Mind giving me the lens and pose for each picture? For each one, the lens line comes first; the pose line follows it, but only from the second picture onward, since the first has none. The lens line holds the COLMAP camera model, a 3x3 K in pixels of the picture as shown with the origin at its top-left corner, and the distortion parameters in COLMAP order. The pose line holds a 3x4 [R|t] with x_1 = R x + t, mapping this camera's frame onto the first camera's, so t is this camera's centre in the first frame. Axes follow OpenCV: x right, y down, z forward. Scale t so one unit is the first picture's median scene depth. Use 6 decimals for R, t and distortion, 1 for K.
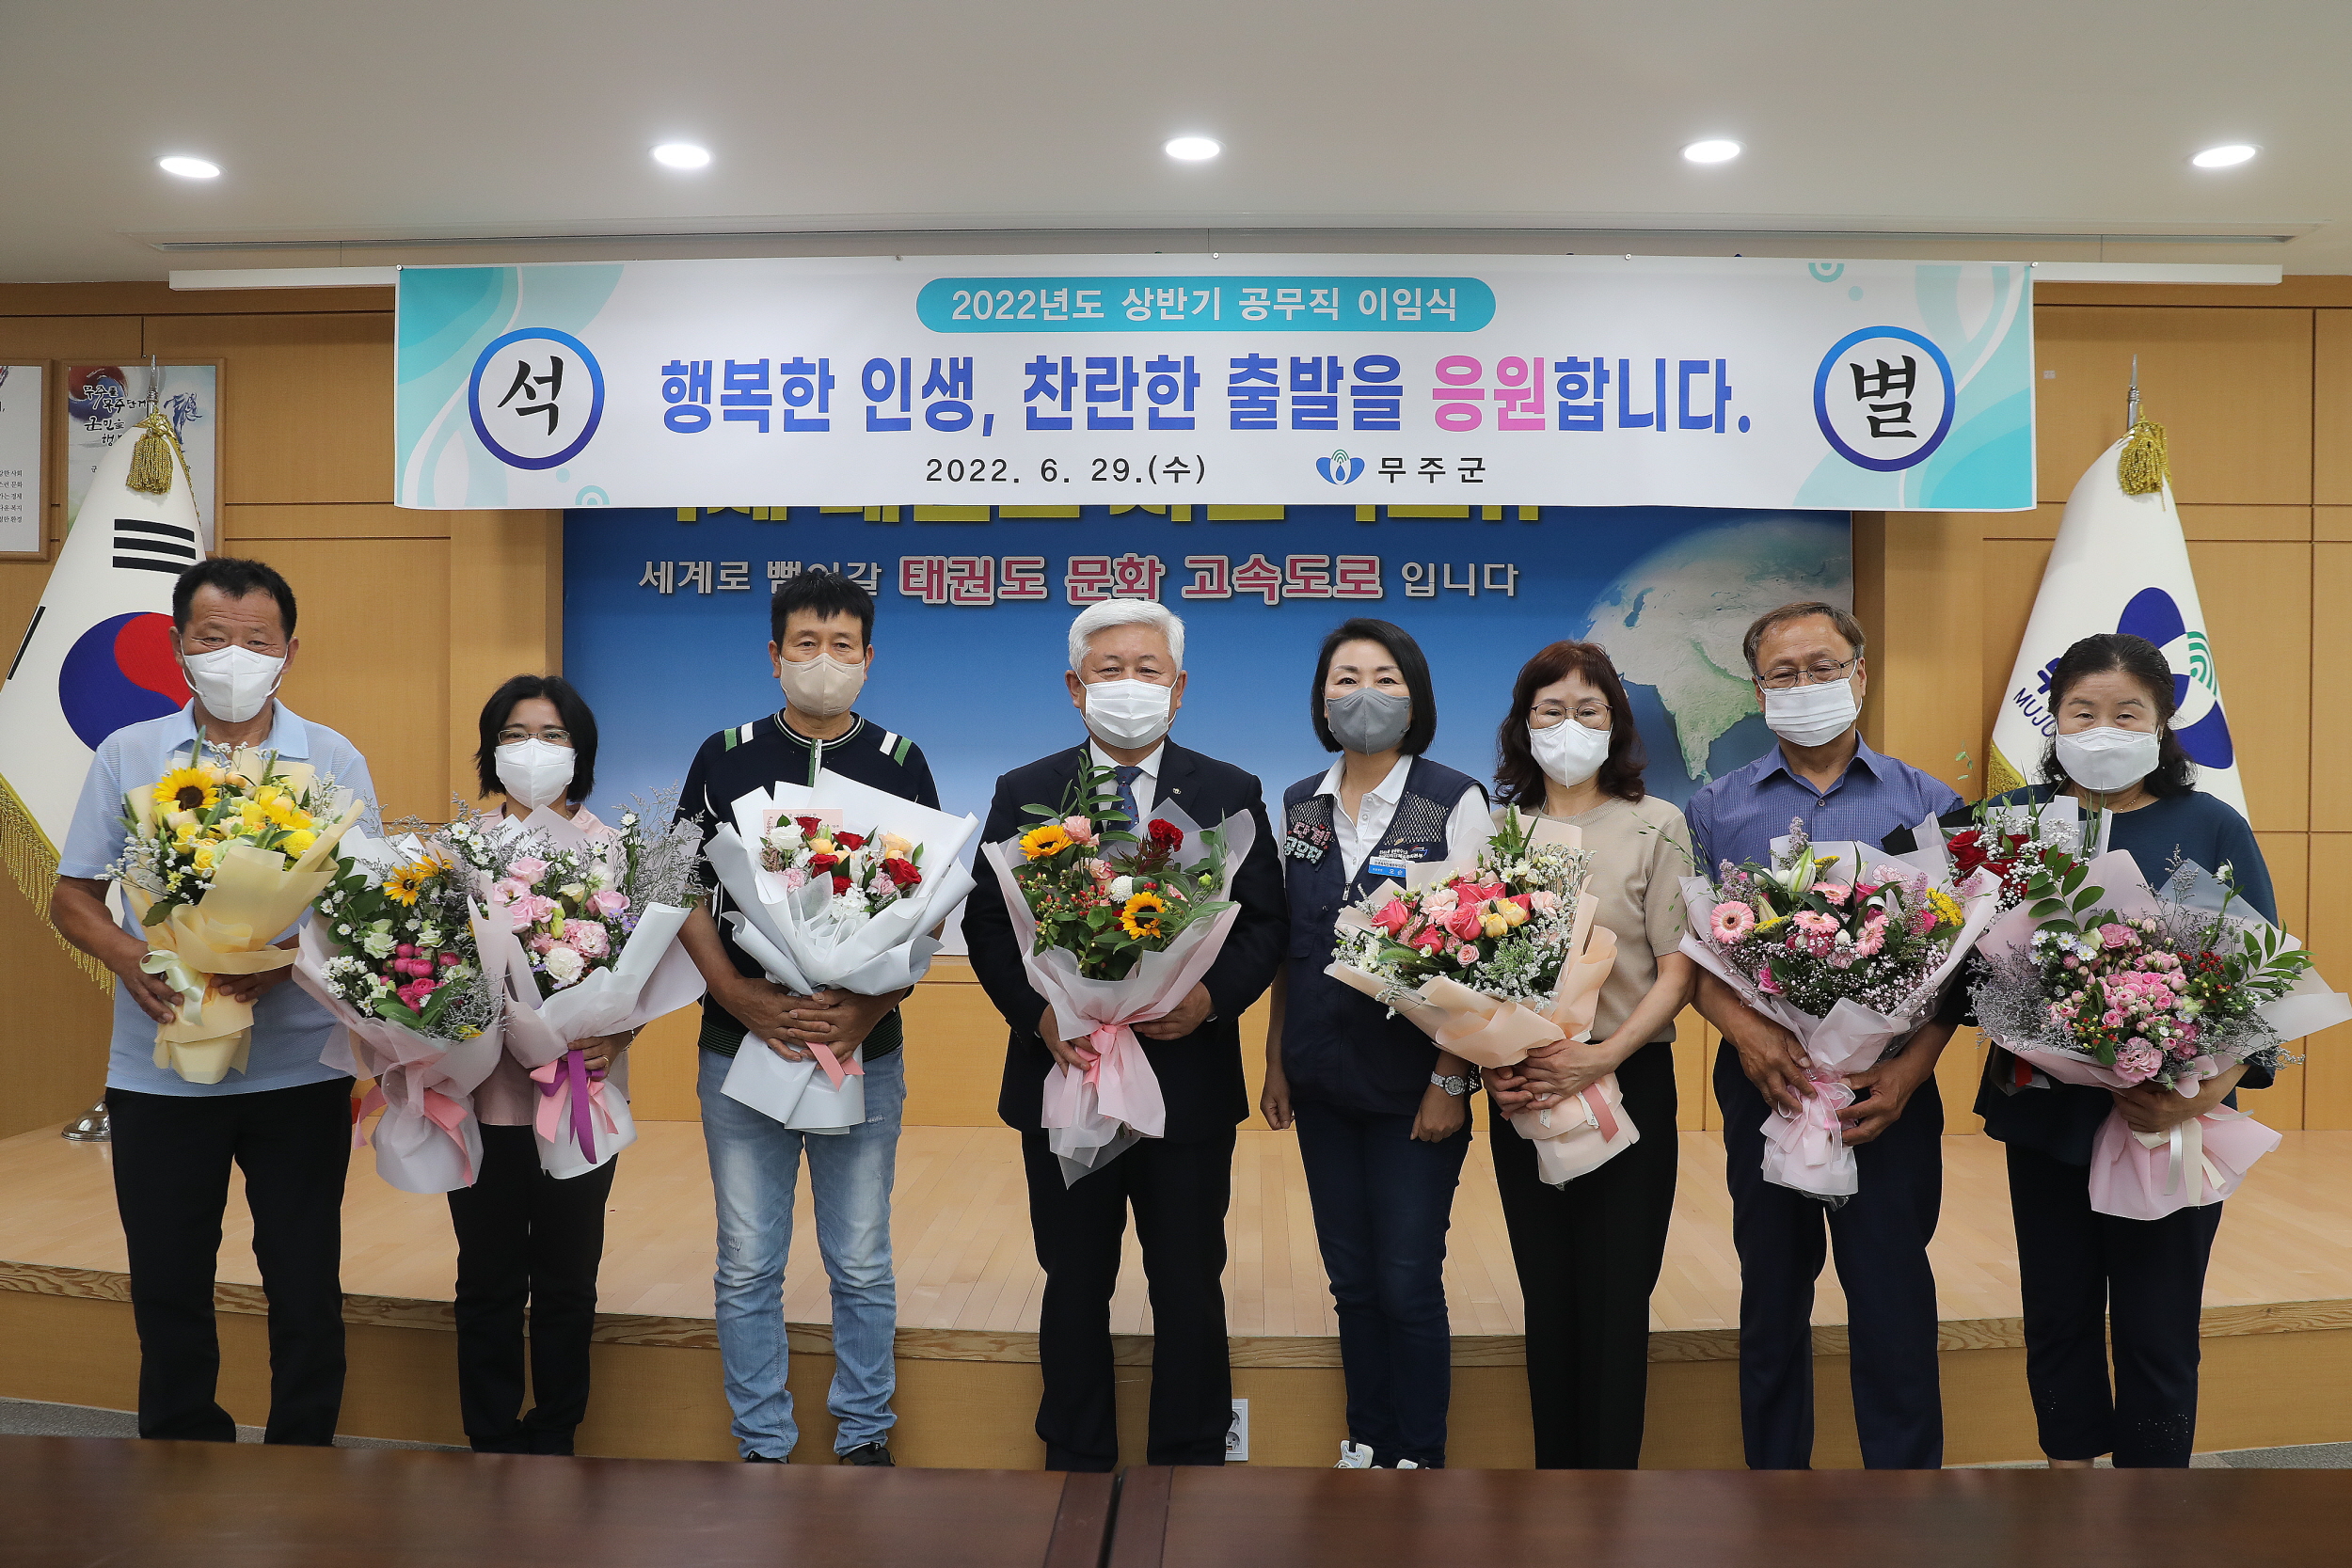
lens RADIAL K [[1724.8, 0, 1199.4], [0, 1724.8, 833.1], [0, 0, 1]] dist [-0.116751, 0.112056]
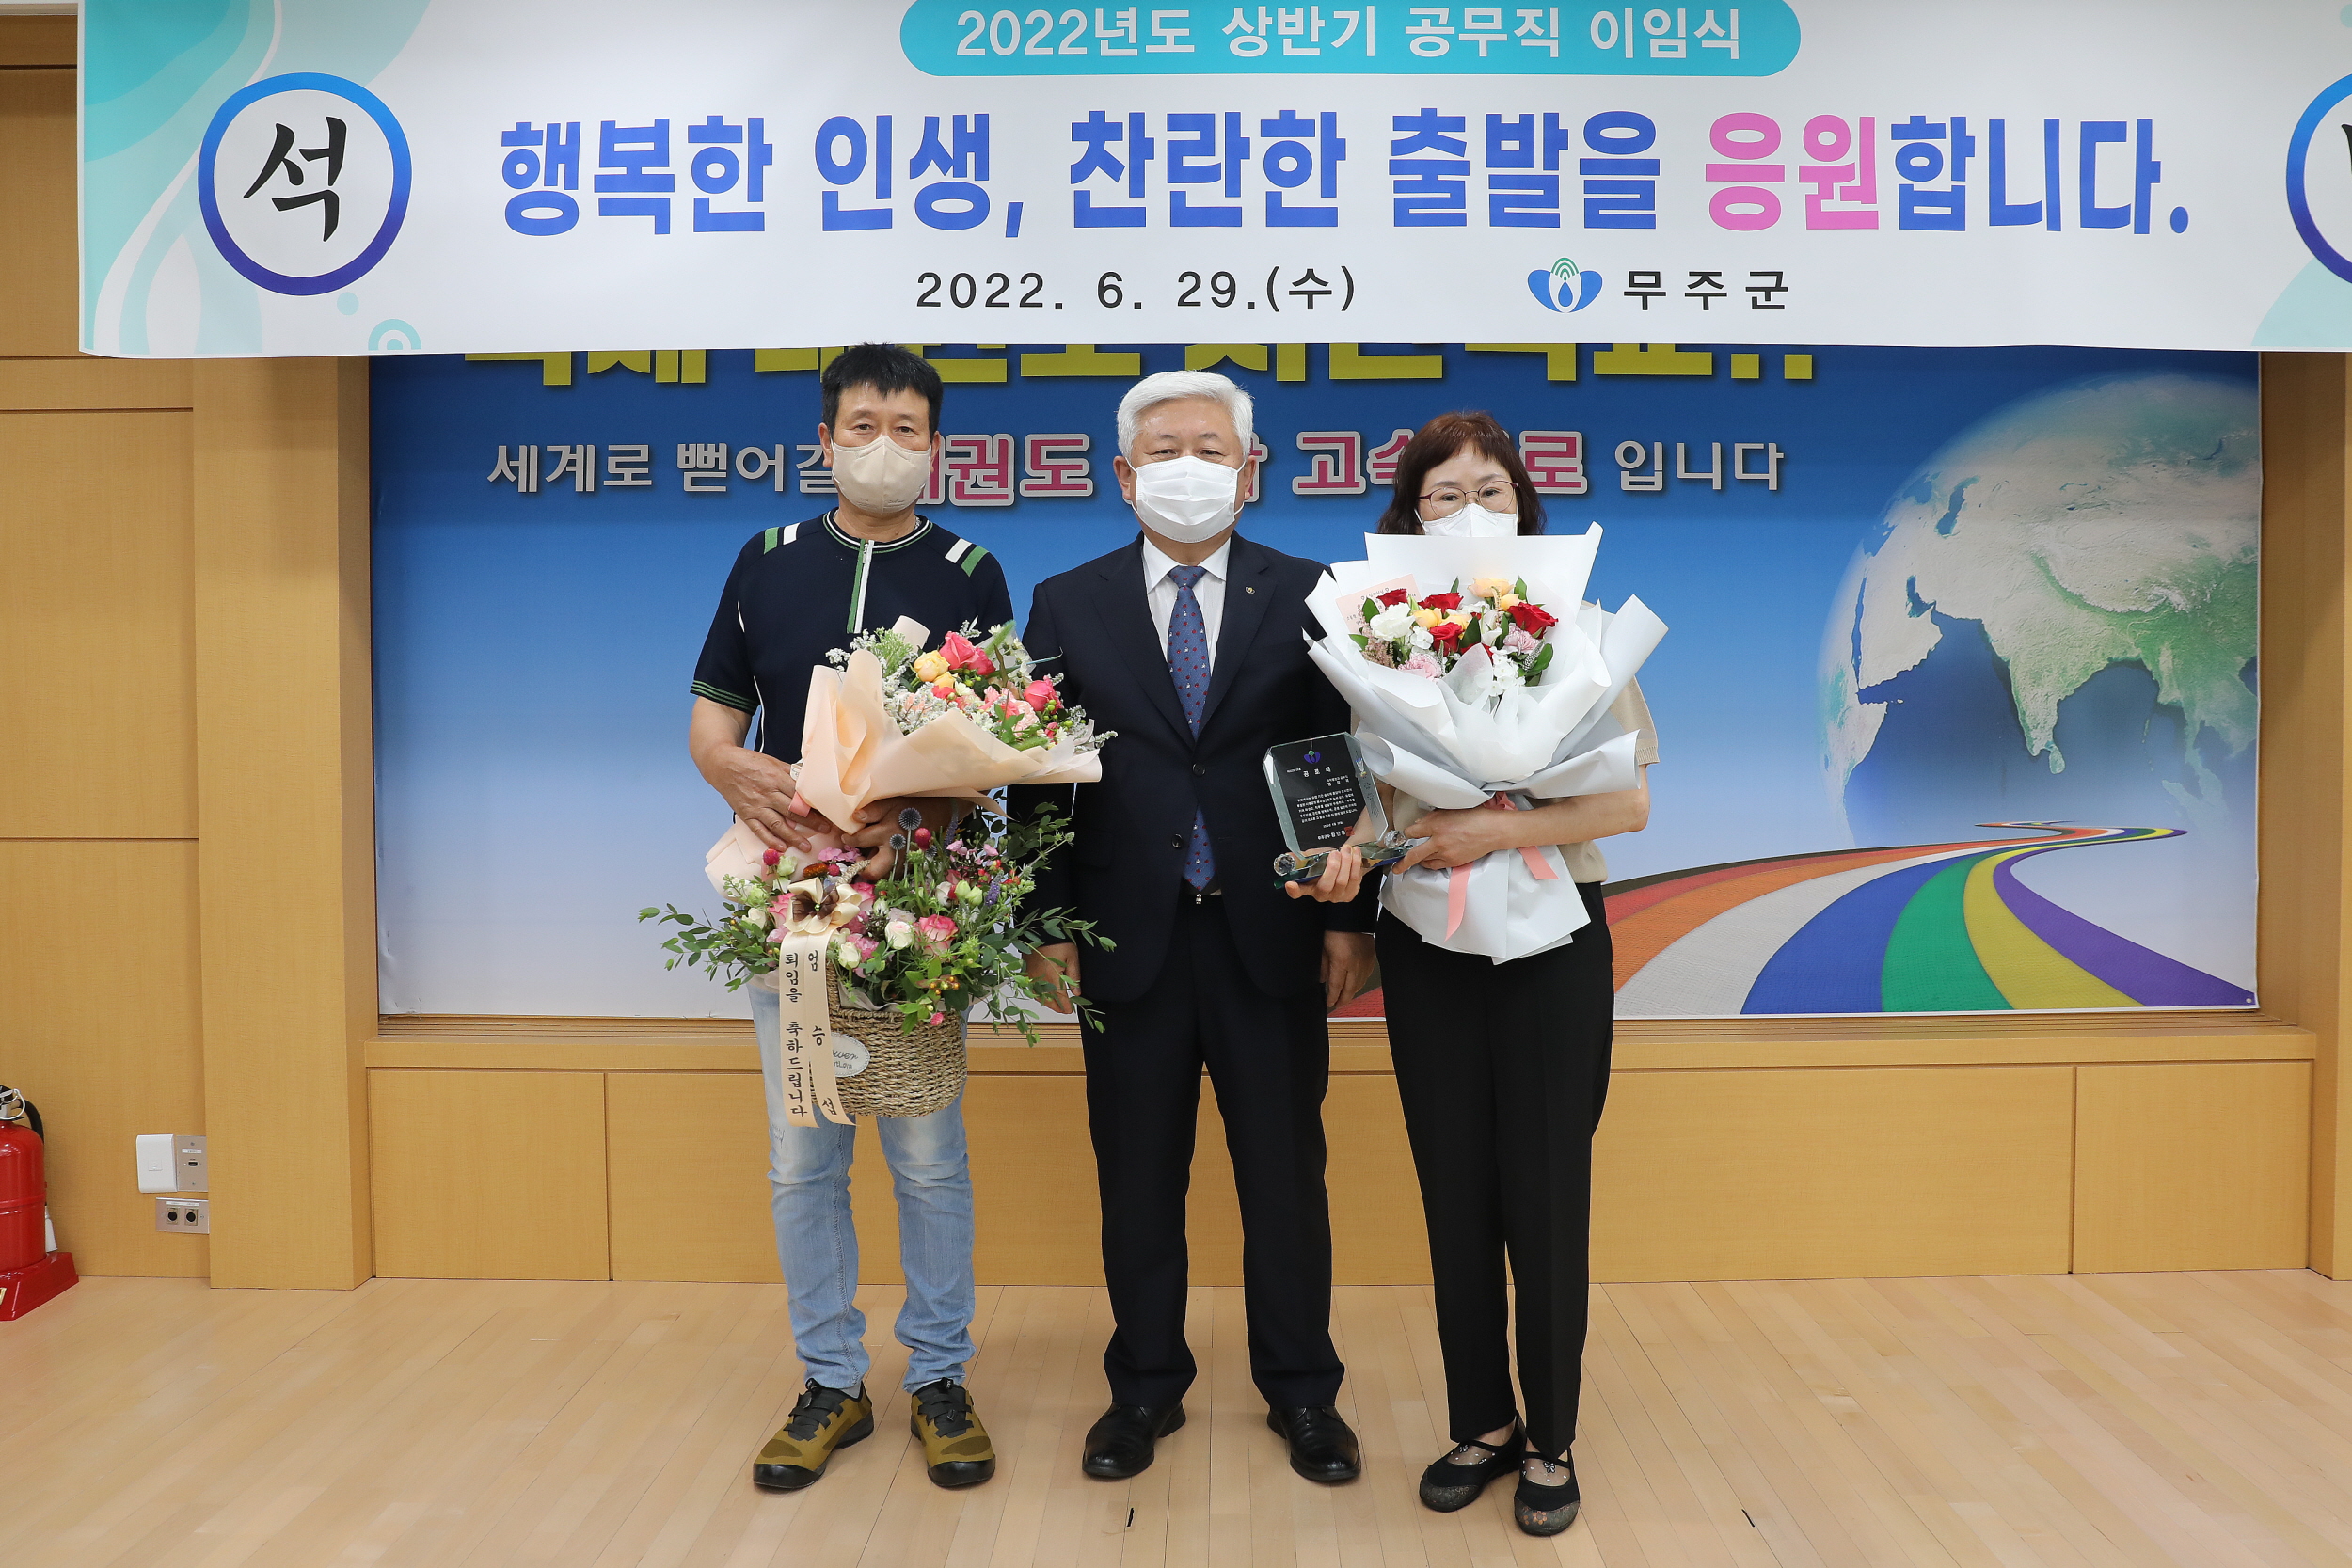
lens RADIAL K [[1828.2, 0, 1209.3], [0, 1828.2, 763.6], [0, 0, 1]] dist [-0.121113, 0.101651]
pose [[0.999849, -0.007963, 0.015452, -0.062901], [0.007983, 0.999967, -0.001242, -0.034491], [-0.015442, 0.001365, 0.999880, 0.326314]]
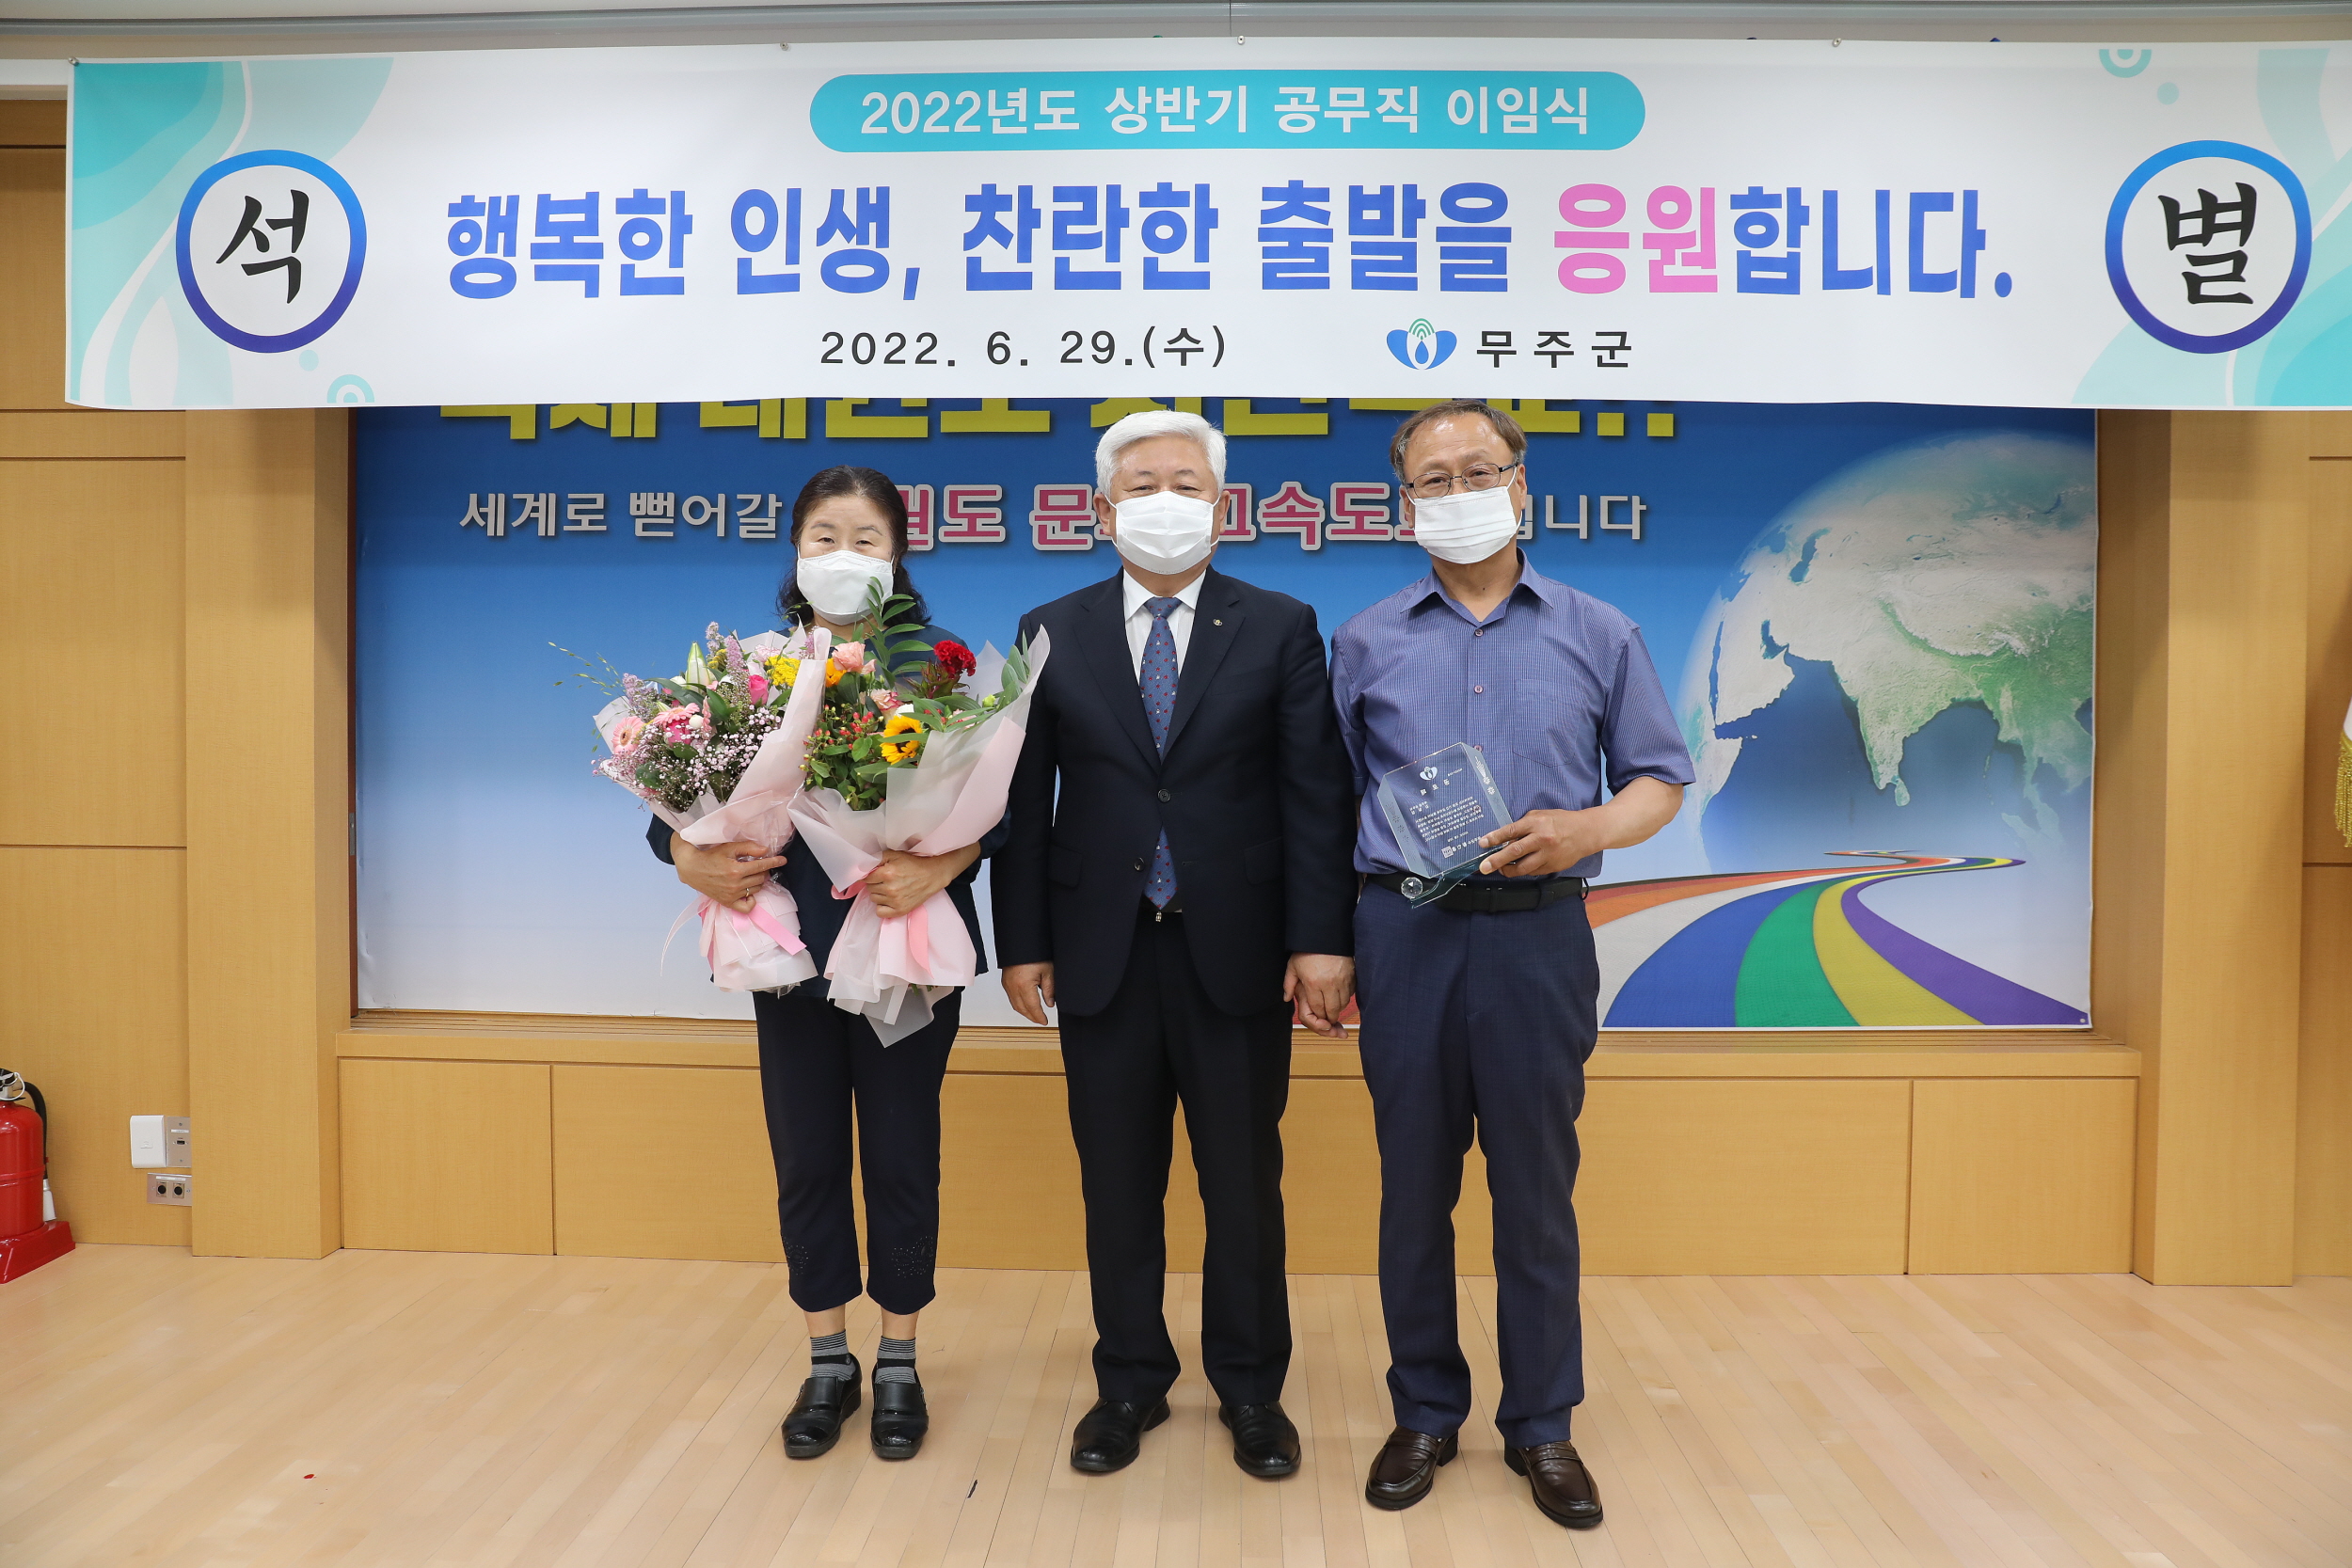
lens RADIAL K [[1630.9, 0, 1176.0], [0, 1630.9, 784.0], [0, 0, 1]] dist [-0.121724, 0.099471]
pose [[0.999943, 0.002022, -0.010495, -0.009308], [-0.002122, 0.999952, -0.009552, -0.030311], [0.010476, 0.009573, 0.999899, 0.353072]]
